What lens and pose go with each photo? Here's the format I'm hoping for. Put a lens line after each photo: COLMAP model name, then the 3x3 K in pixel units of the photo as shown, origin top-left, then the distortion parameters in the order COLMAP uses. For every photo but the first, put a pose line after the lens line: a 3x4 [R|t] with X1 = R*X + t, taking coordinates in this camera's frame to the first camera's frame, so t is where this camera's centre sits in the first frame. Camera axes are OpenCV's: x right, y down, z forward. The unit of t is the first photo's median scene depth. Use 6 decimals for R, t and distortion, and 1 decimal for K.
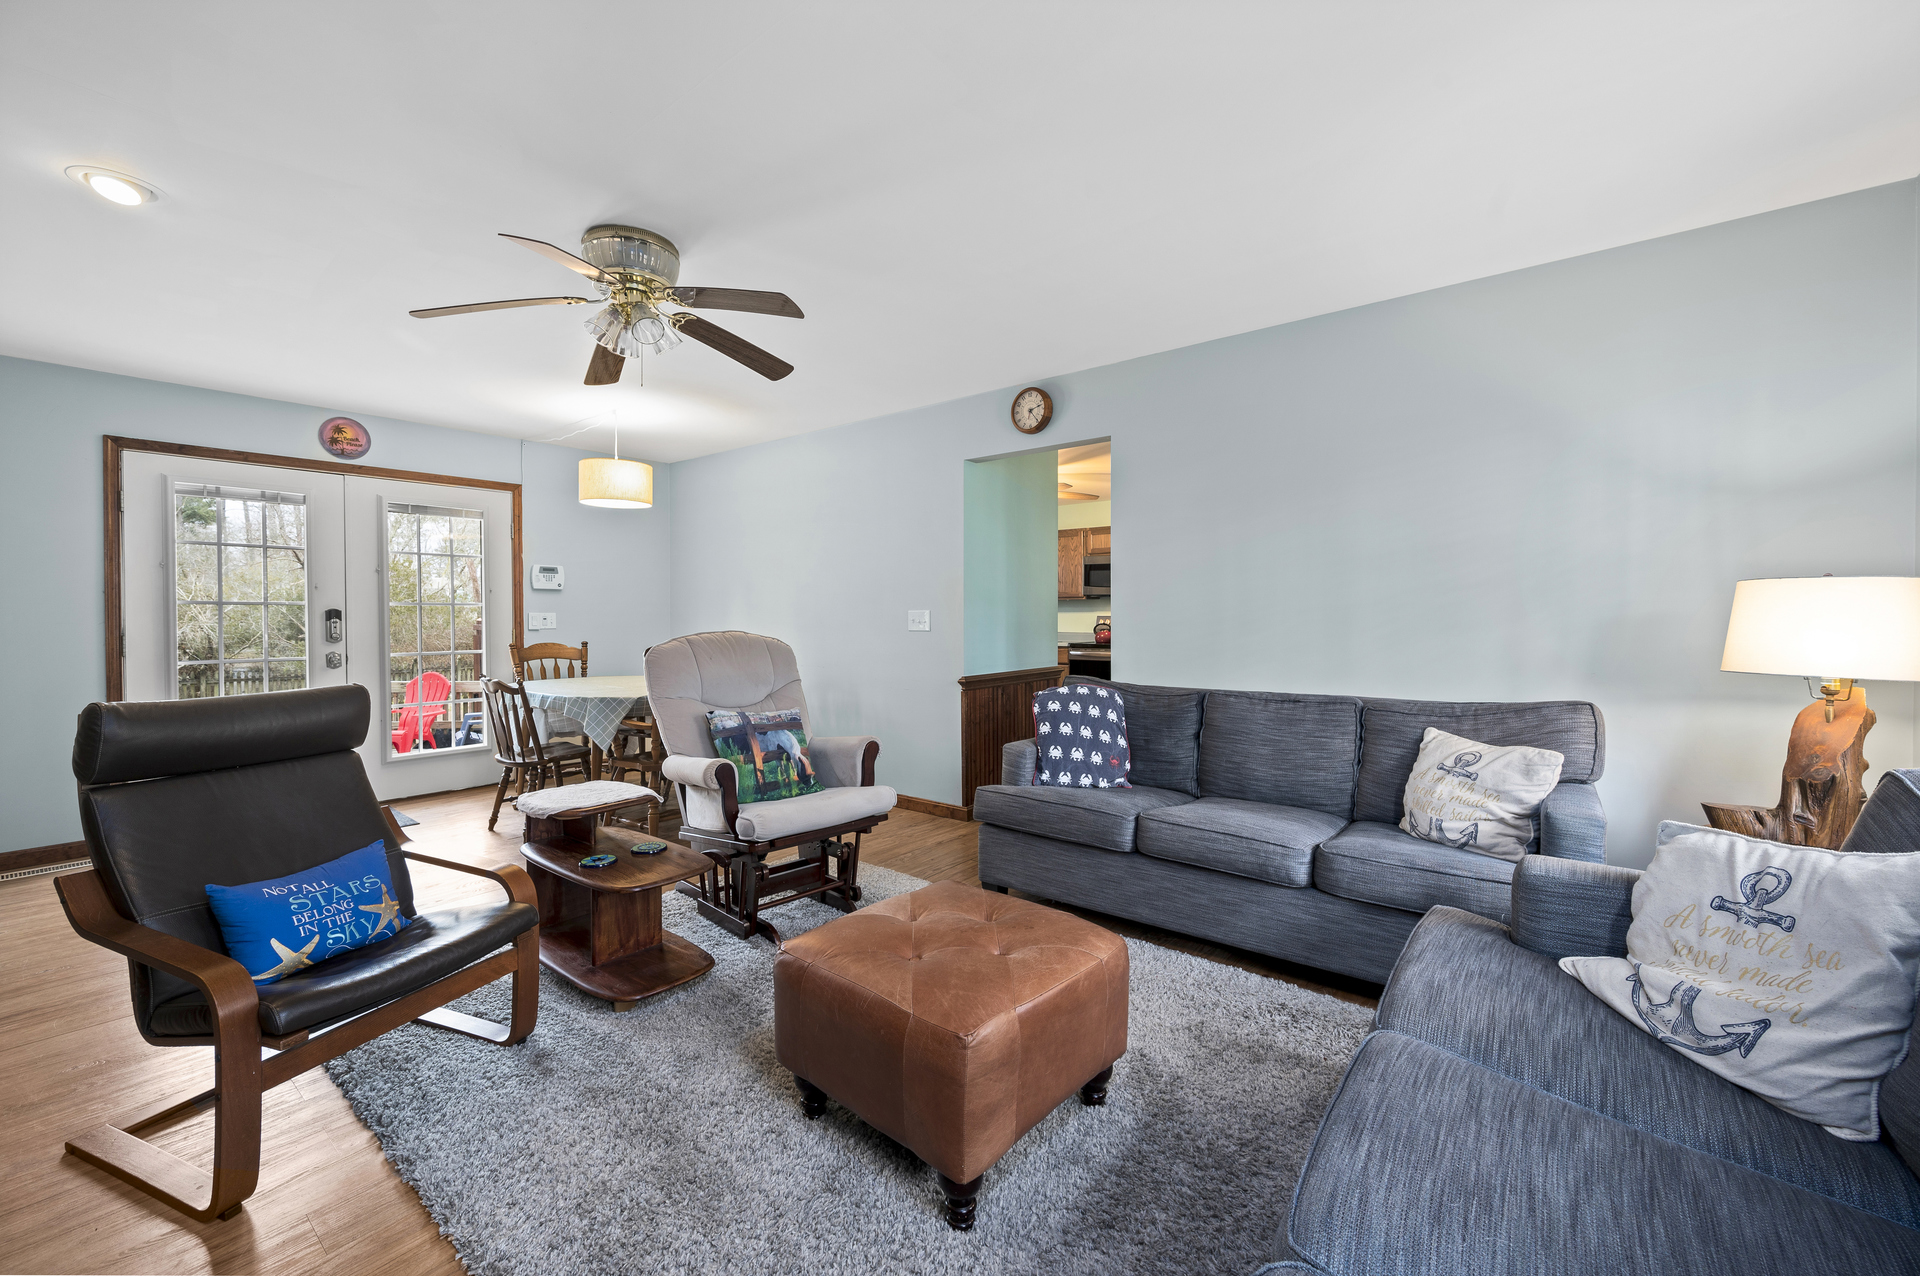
lens RADIAL K [[761.0, 0, 961.1], [0, 761.0, 628.9], [0, 0, 1]] dist [0.001403, 0.000434]
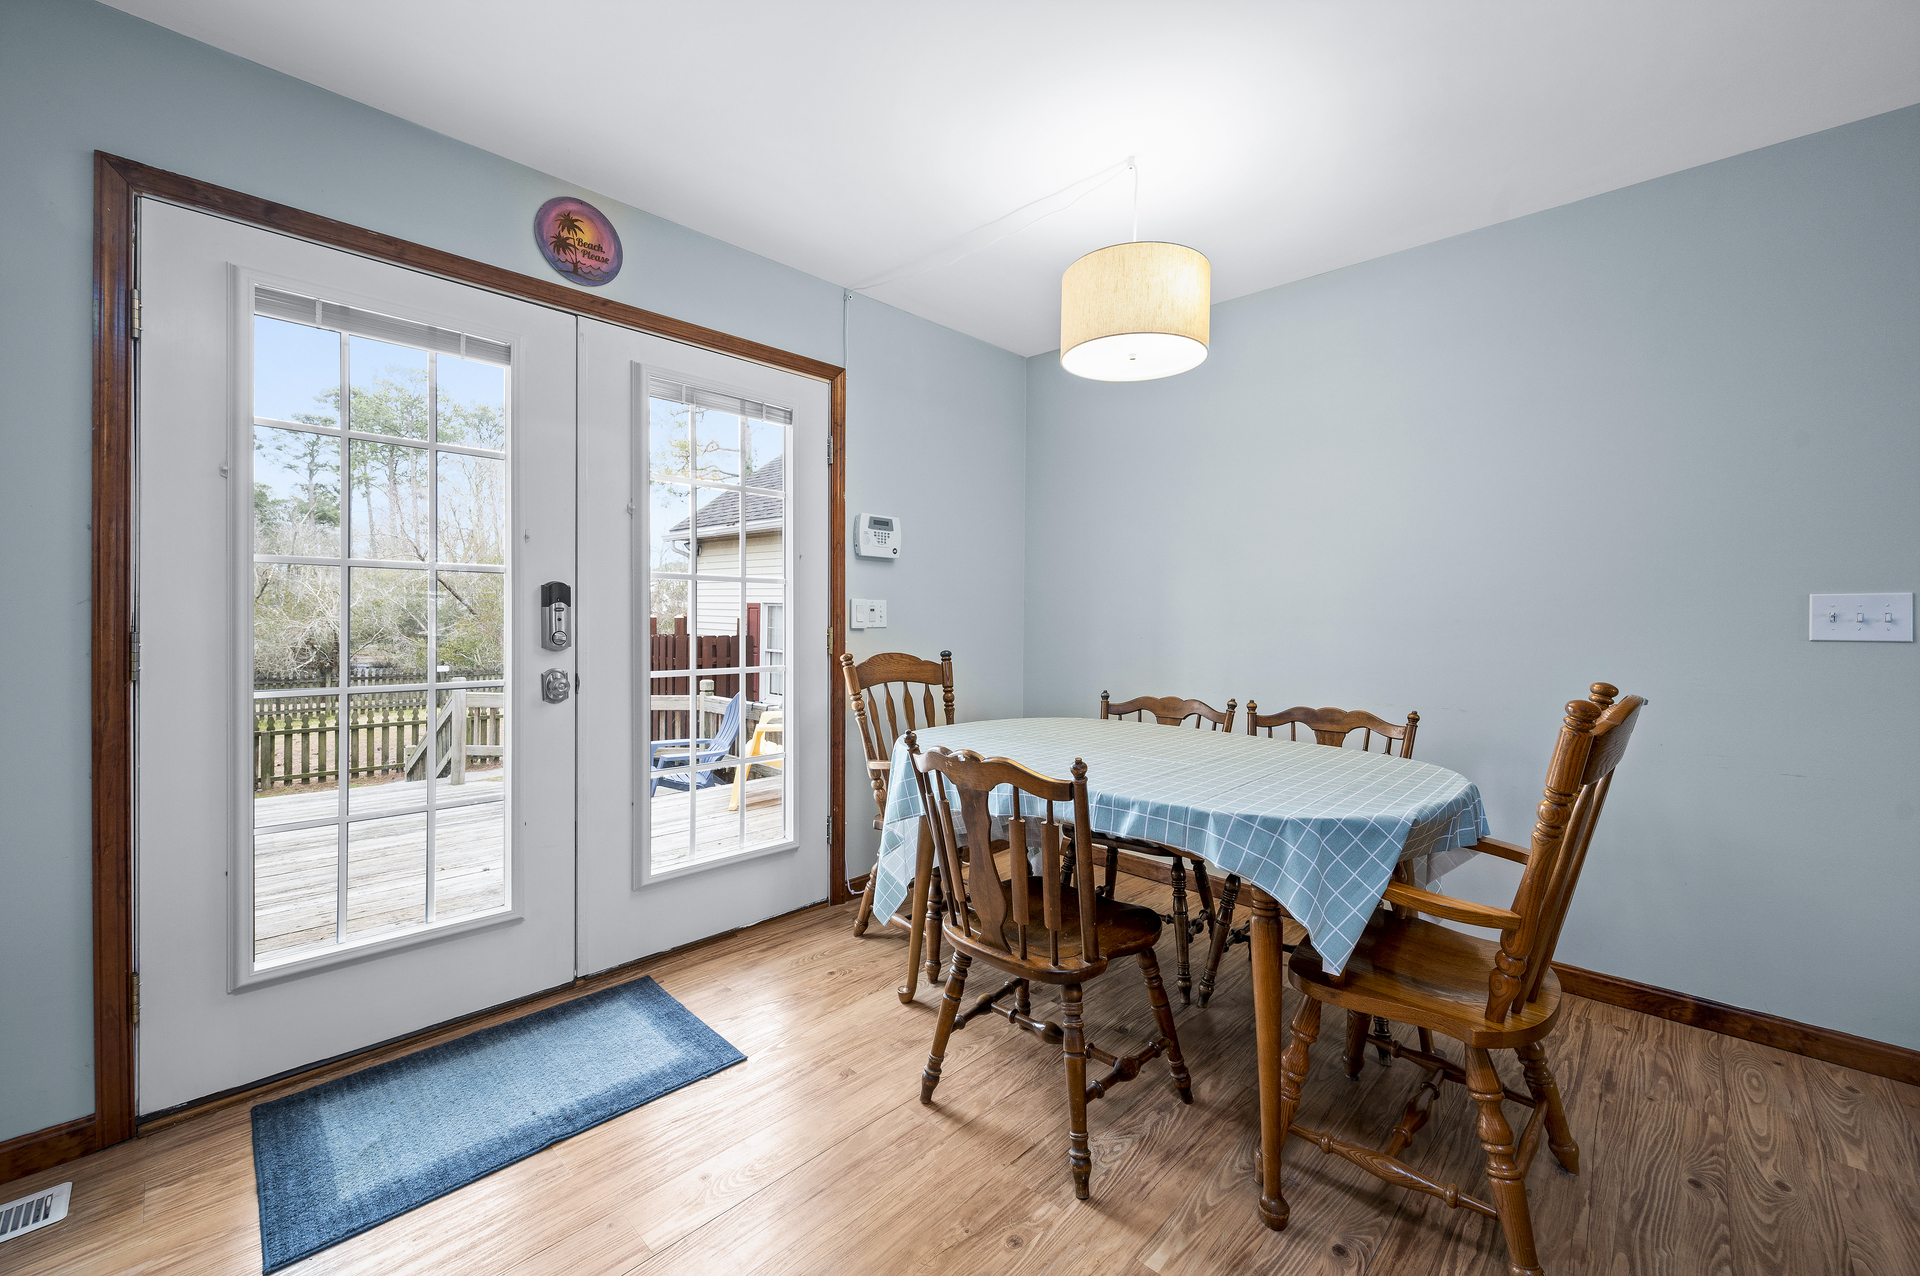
lens RADIAL K [[761.0, 0, 961.1], [0, 761.0, 628.9], [0, 0, 1]] dist [0.001403, 0.000434]
pose [[0.995757, 0.010687, -0.091403, -0.508527], [-0.011068, 0.999932, -0.003663, 0.002832], [0.091357, 0.004659, 0.995807, 0.524026]]
